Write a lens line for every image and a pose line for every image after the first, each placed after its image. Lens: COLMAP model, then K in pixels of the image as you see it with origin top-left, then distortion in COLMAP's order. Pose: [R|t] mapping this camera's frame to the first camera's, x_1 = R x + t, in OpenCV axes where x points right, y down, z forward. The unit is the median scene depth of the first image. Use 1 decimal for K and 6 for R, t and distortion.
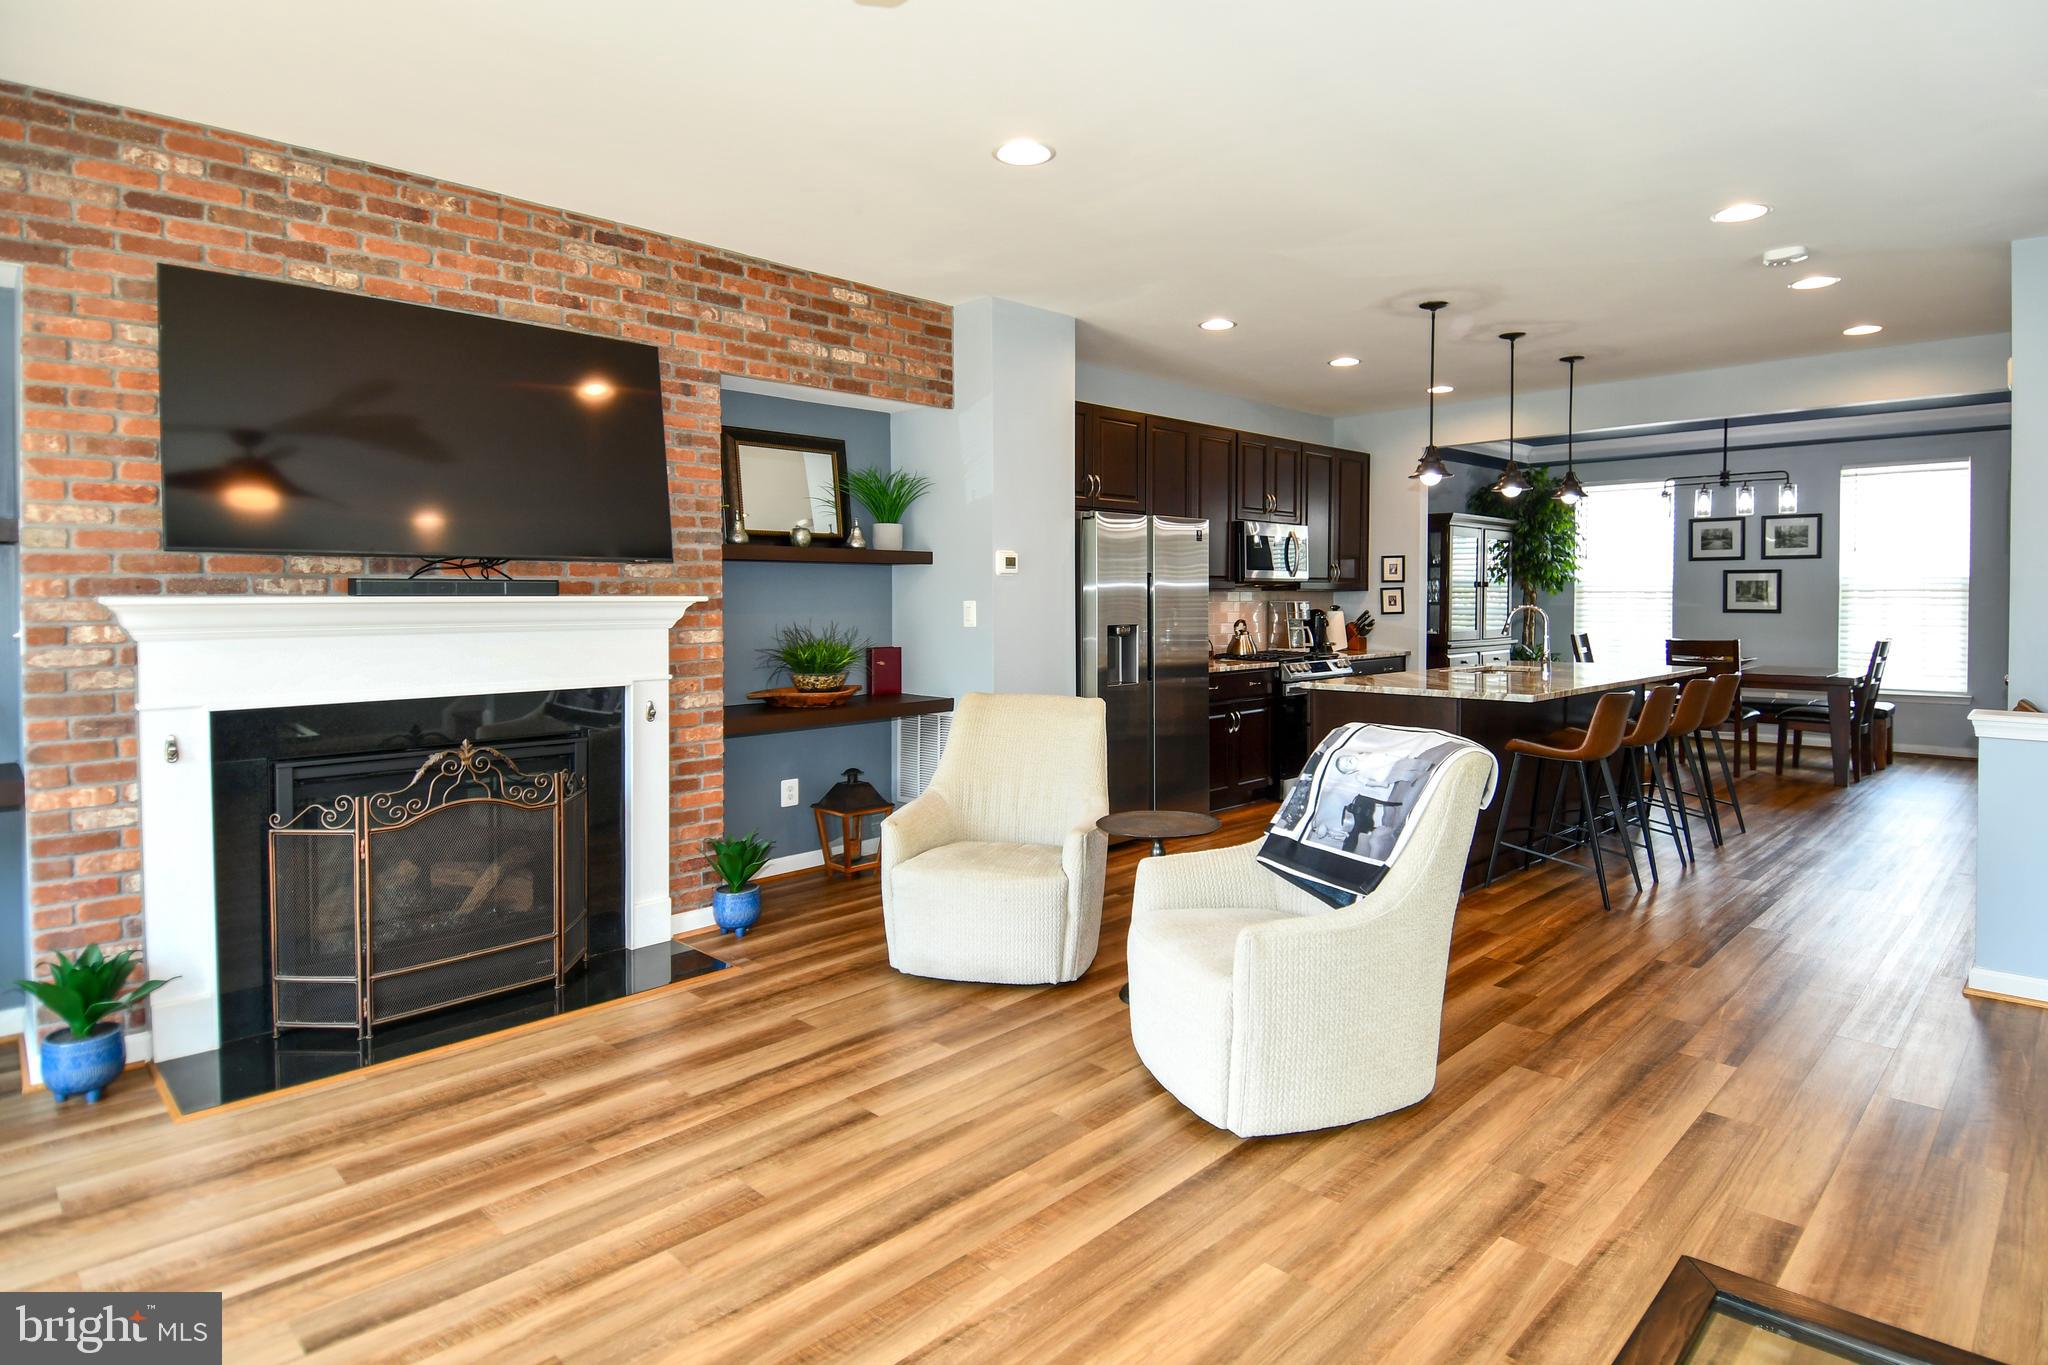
lens RADIAL K [[1115.9, 0, 1074.0], [0, 1115.9, 638.9], [0, 0, 1]] dist [0.047938, -0.038683]
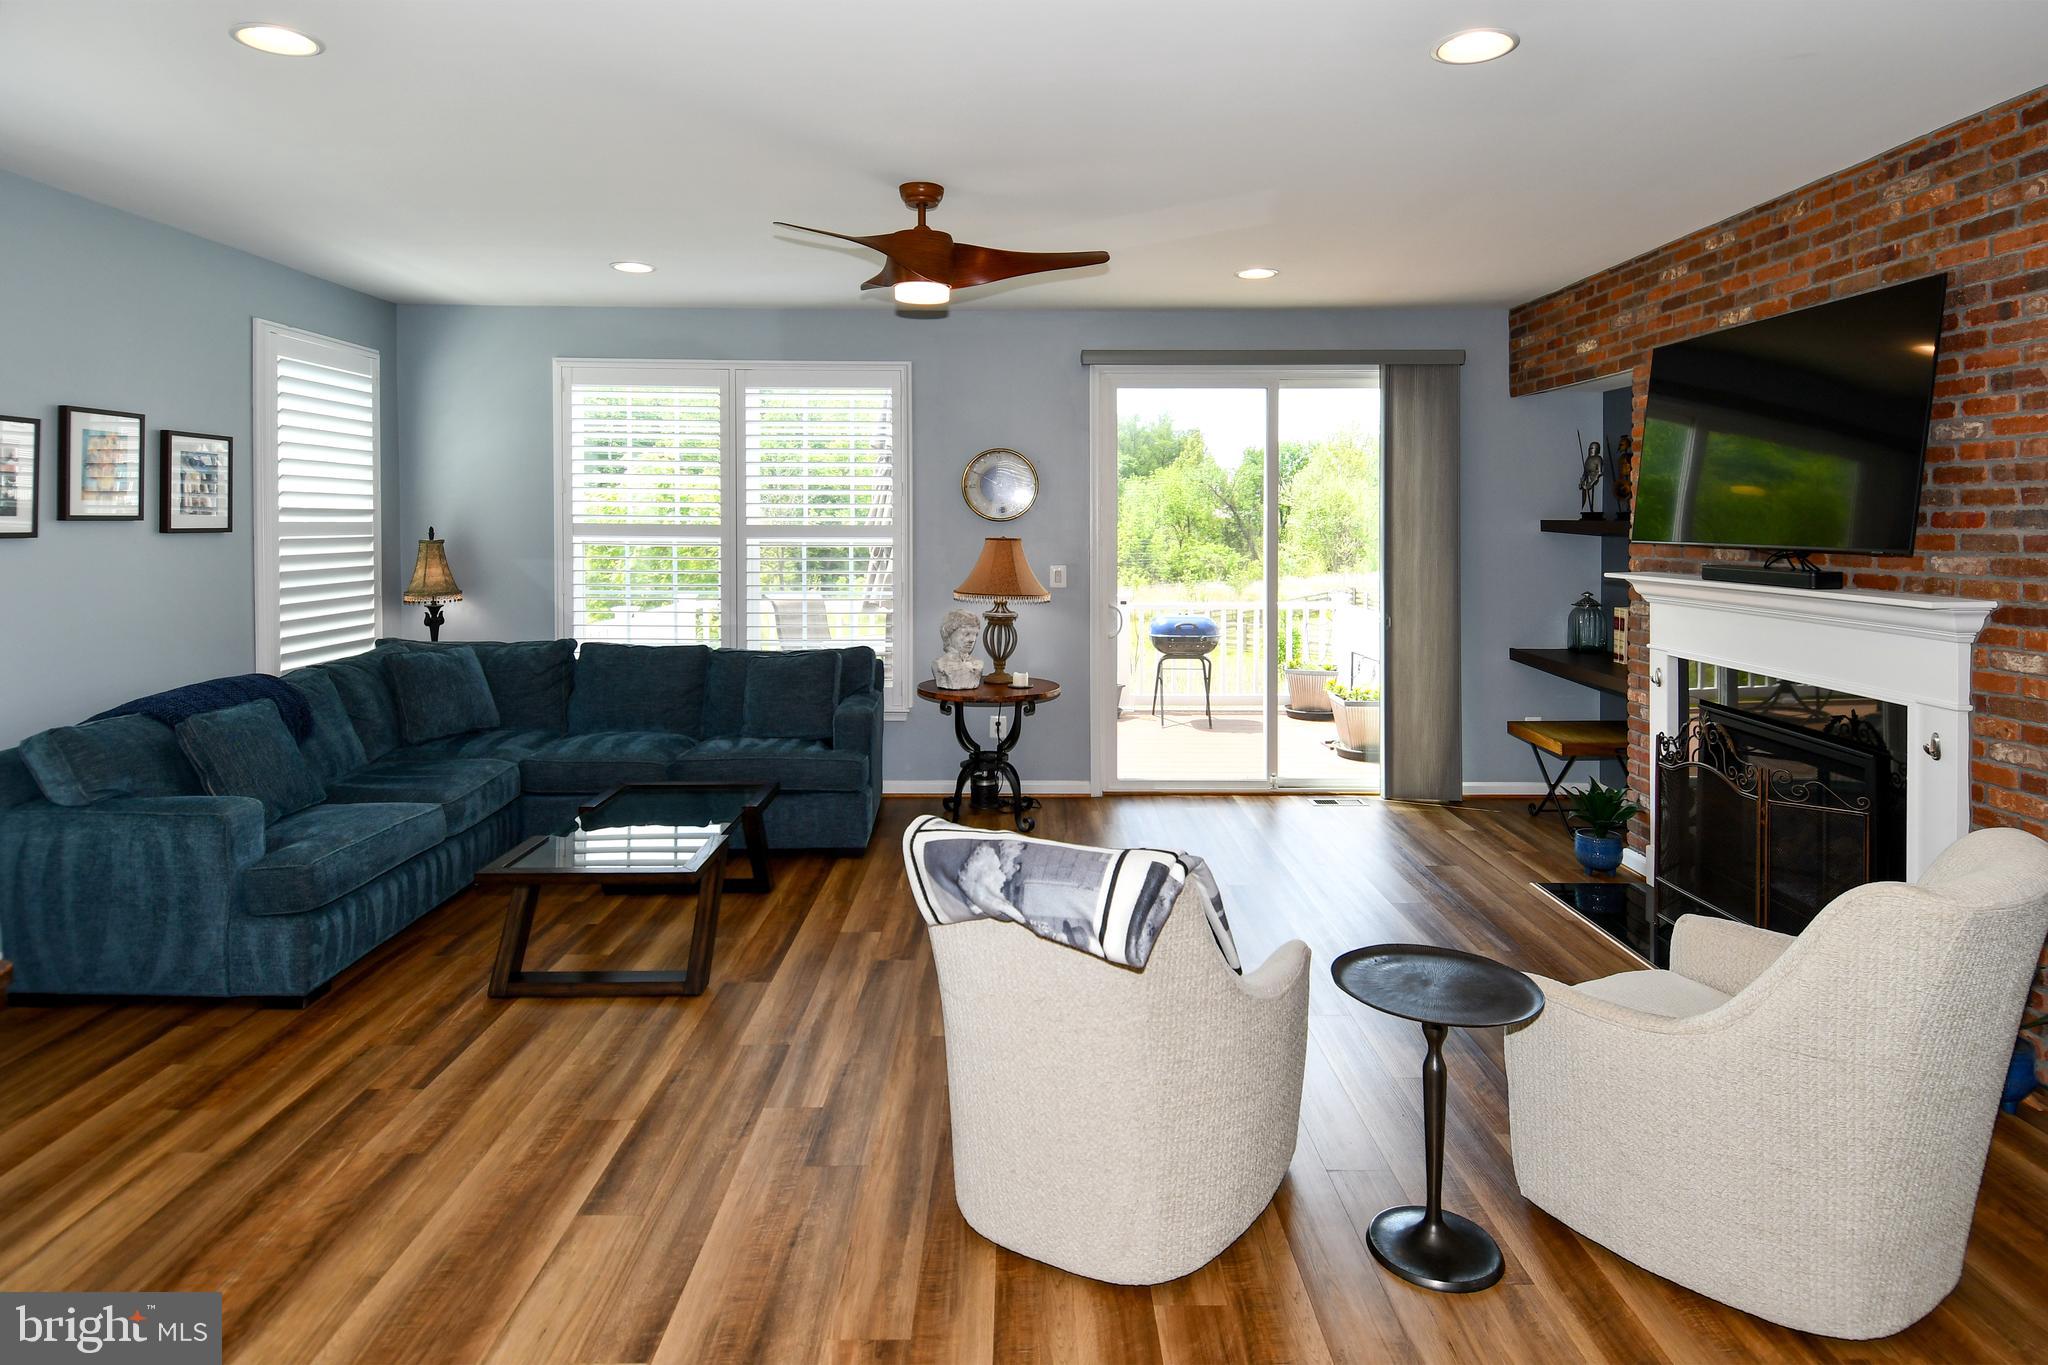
lens RADIAL K [[1115.9, 0, 1055.3], [0, 1115.9, 538.3], [0, 0, 1]] dist [0.047938, -0.038683]
pose [[-0.701870, 0.005487, -0.712284, 0.601019], [-0.038870, 0.998185, 0.045991, -0.091800], [0.711244, 0.059966, -0.700383, 1.121744]]
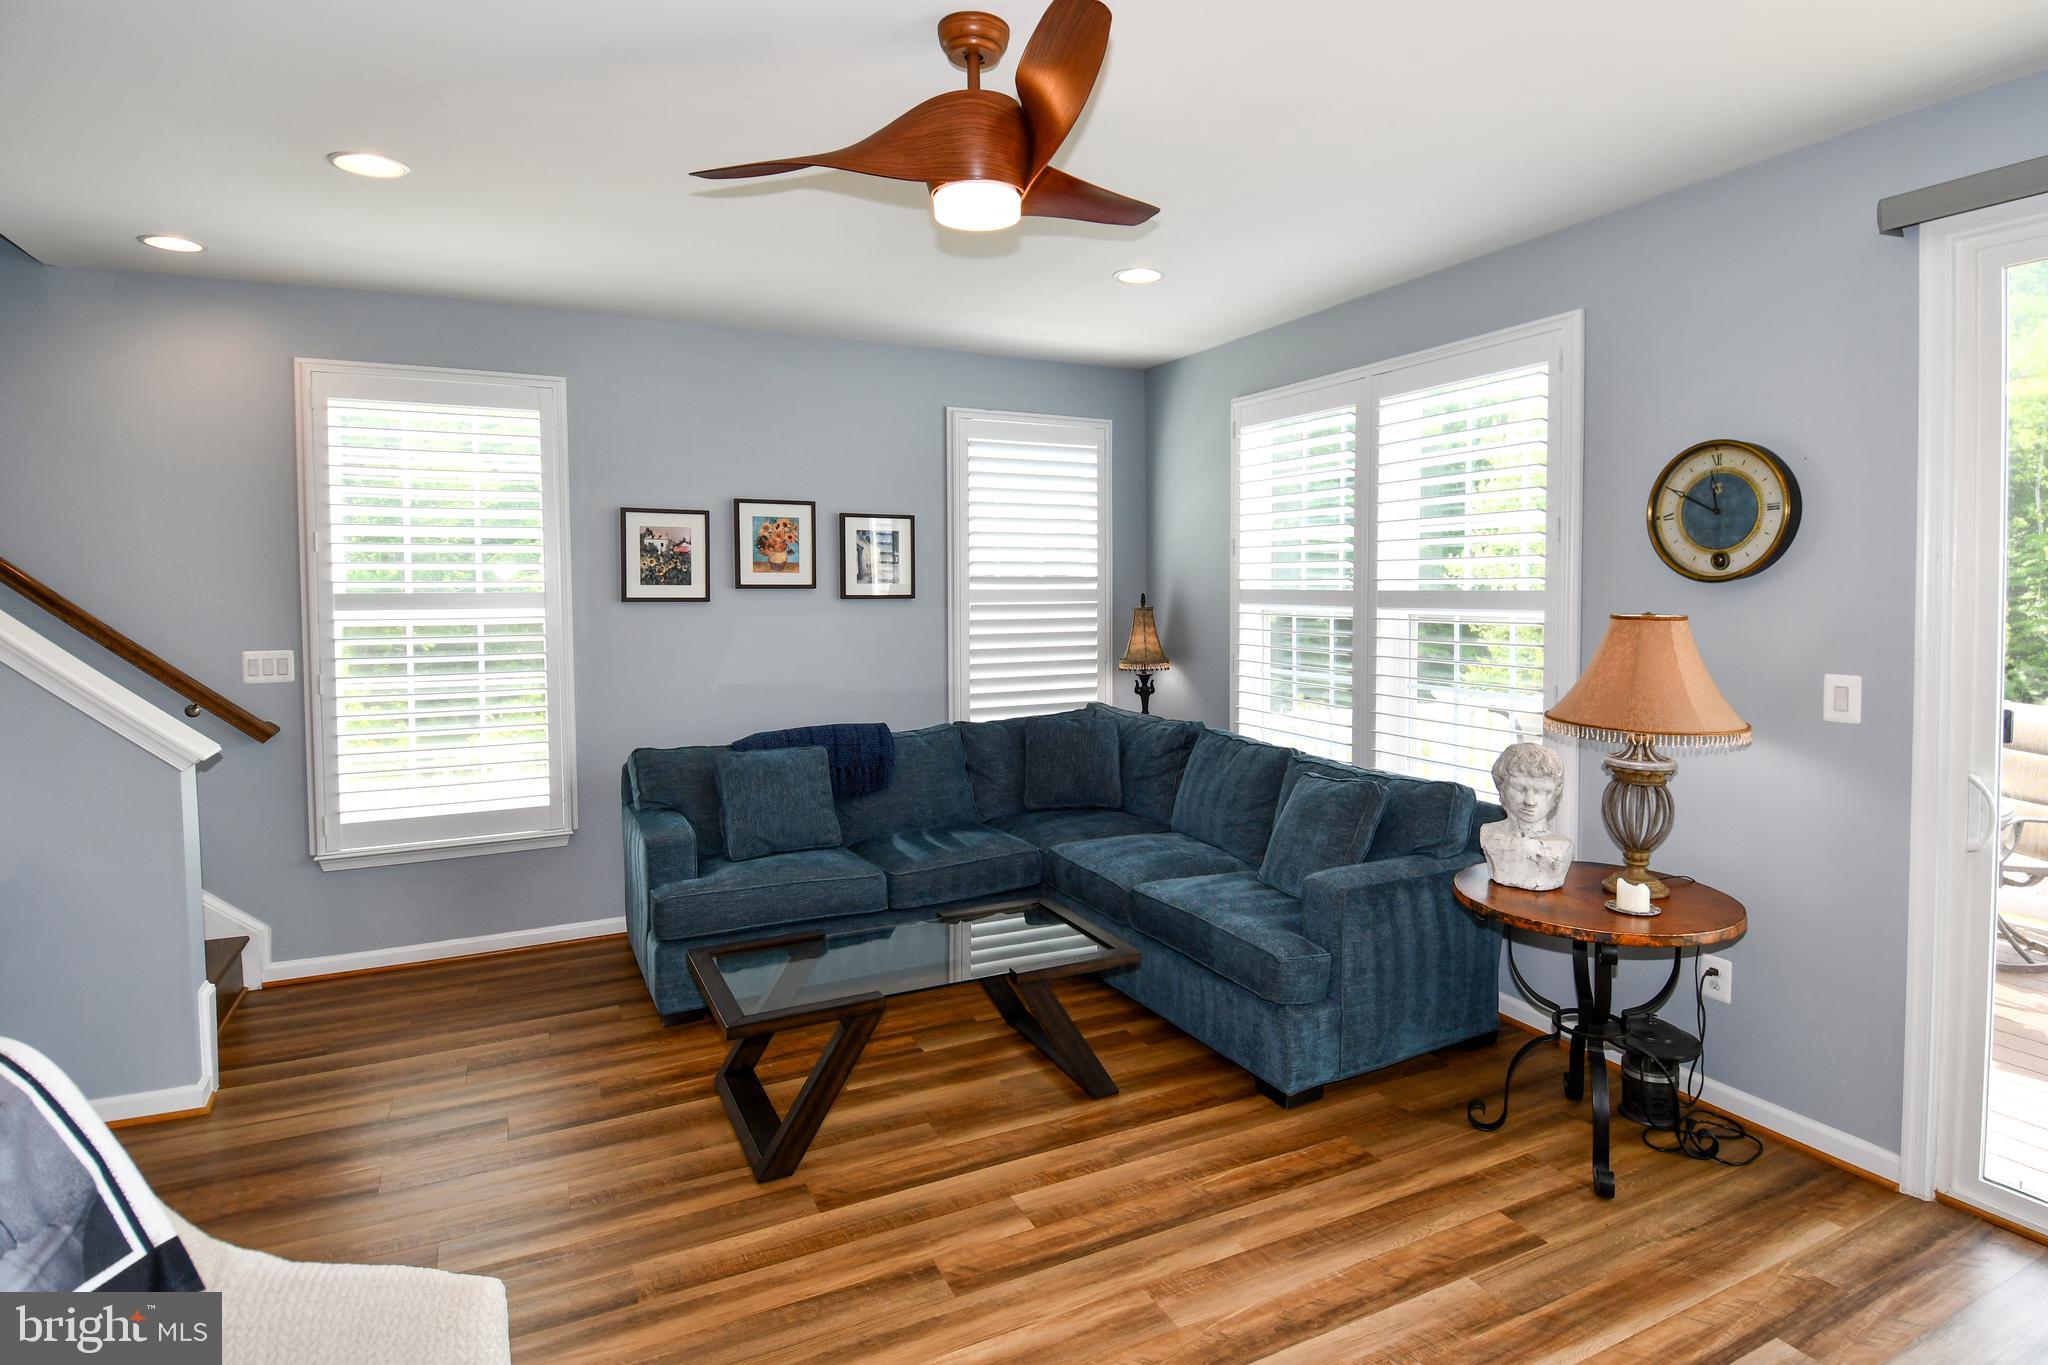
lens RADIAL K [[1115.9, 0, 1048.7], [0, 1115.9, 648.1], [0, 0, 1]] dist [0.047938, -0.038683]
pose [[-0.949916, -0.016344, 0.312076, -0.246412], [0.016368, 0.994659, 0.101914, -0.085022], [-0.312075, 0.101917, -0.944575, 0.895852]]
